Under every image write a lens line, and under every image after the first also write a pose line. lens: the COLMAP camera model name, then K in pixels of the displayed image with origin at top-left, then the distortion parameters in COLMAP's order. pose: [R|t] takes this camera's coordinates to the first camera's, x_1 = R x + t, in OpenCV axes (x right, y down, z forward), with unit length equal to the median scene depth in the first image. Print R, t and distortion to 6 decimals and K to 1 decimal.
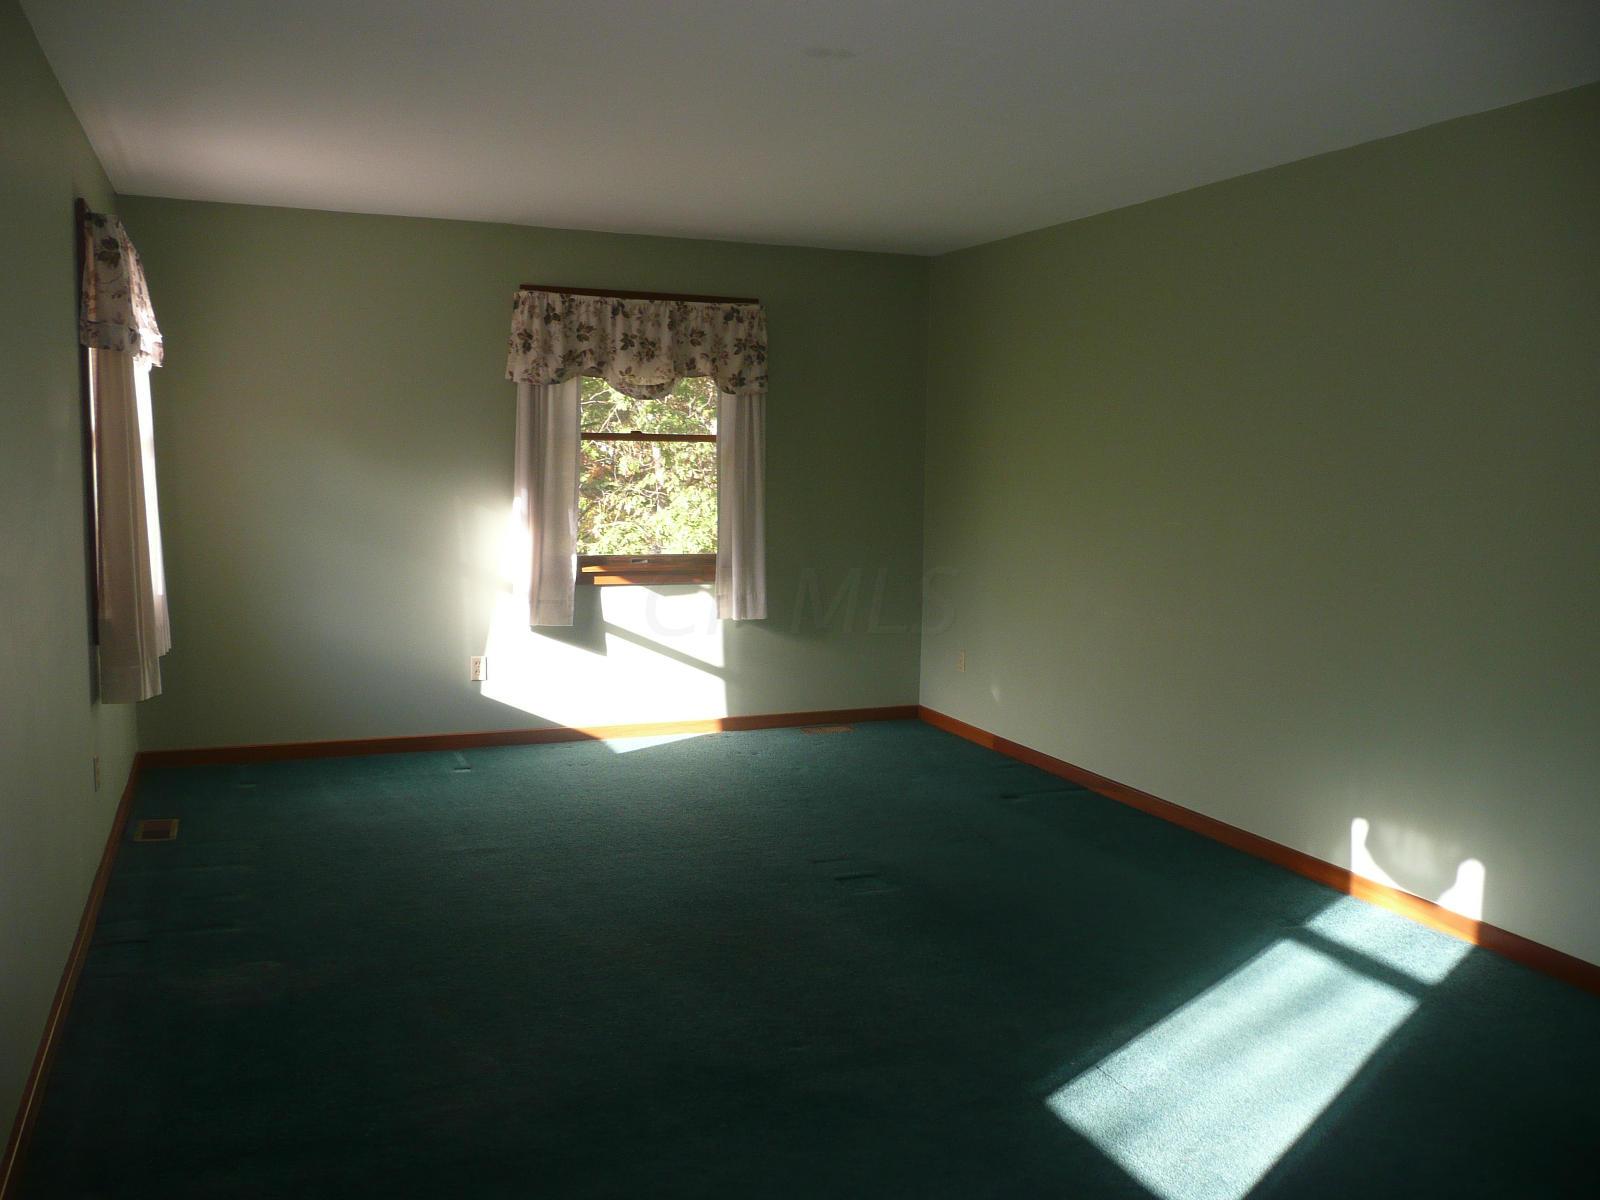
lens RADIAL K [[1344.7, 0, 762.7], [0, 1344.7, 595.1], [0, 0, 1]] dist [-0.032968, 0.038993]
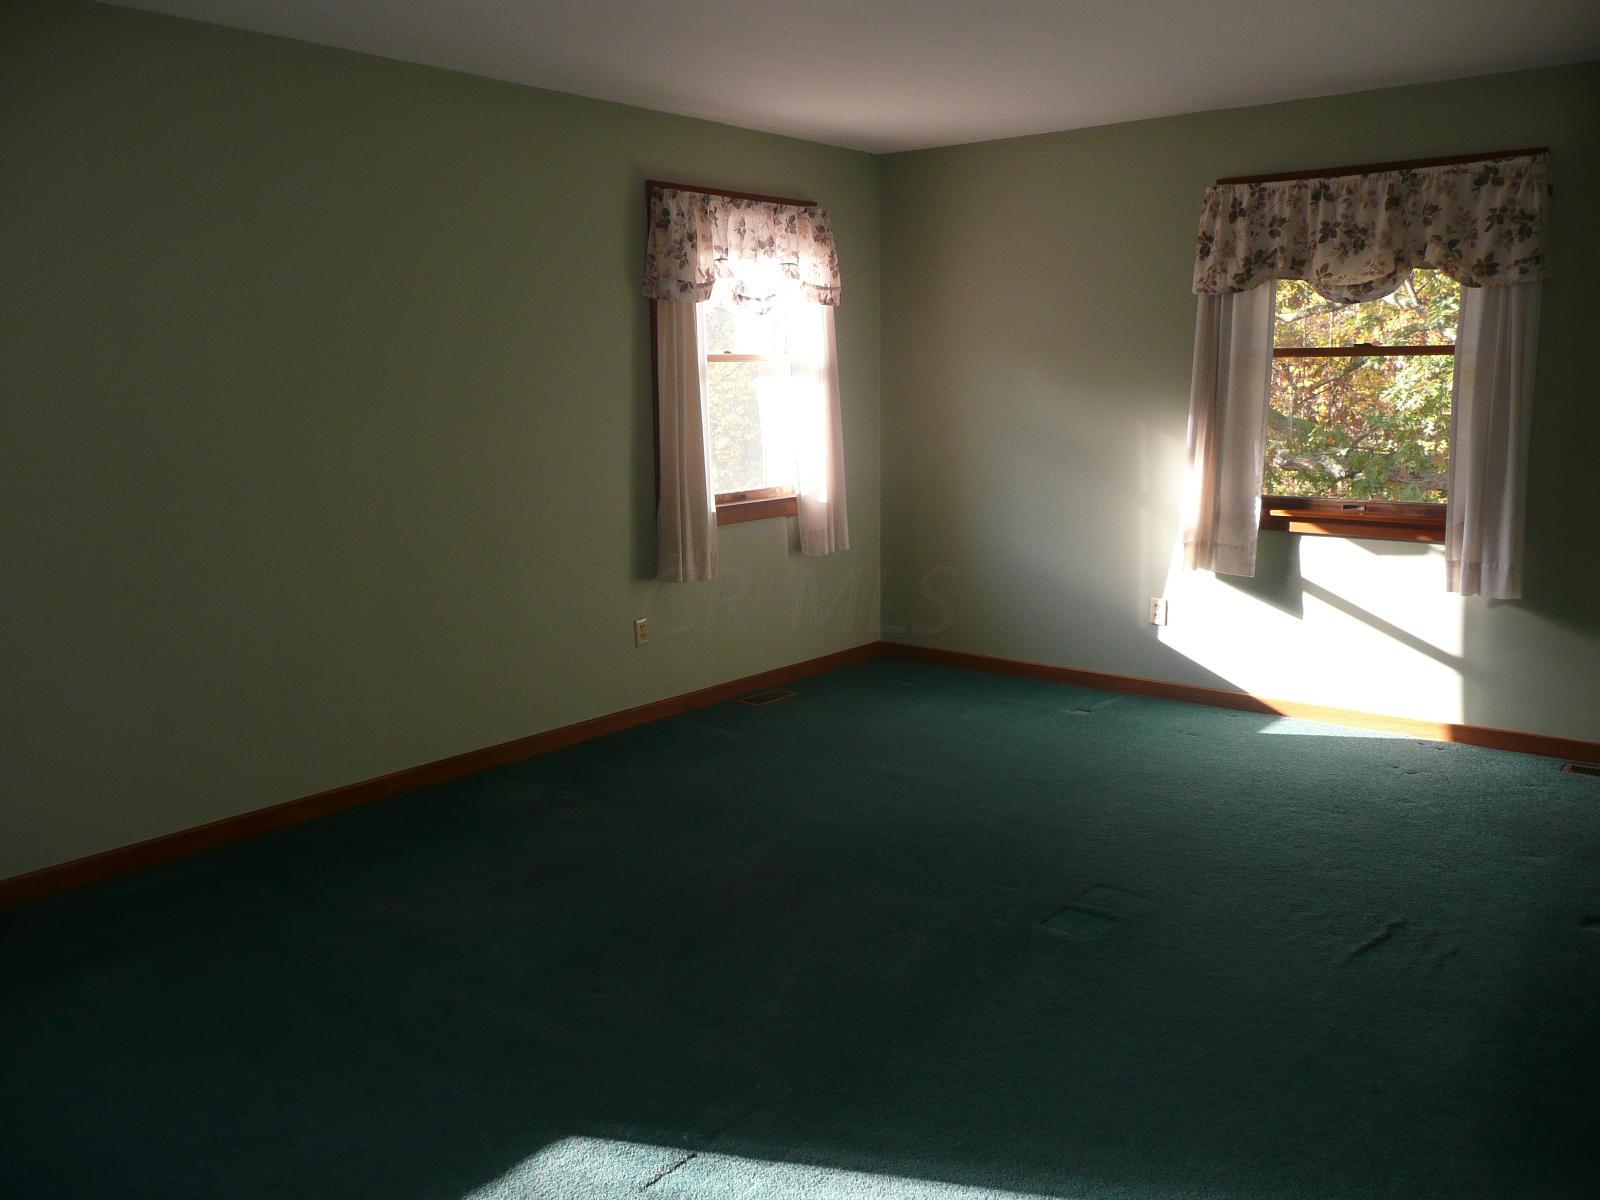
lens RADIAL K [[1344.7, 0, 799.8], [0, 1344.7, 600.1], [0, 0, 1]] dist [-0.032968, 0.038993]
pose [[0.487796, 0.122288, -0.864350, 0.458778], [-0.075371, 0.992342, 0.097860, -0.024547], [0.869698, 0.017411, 0.493278, 0.331622]]
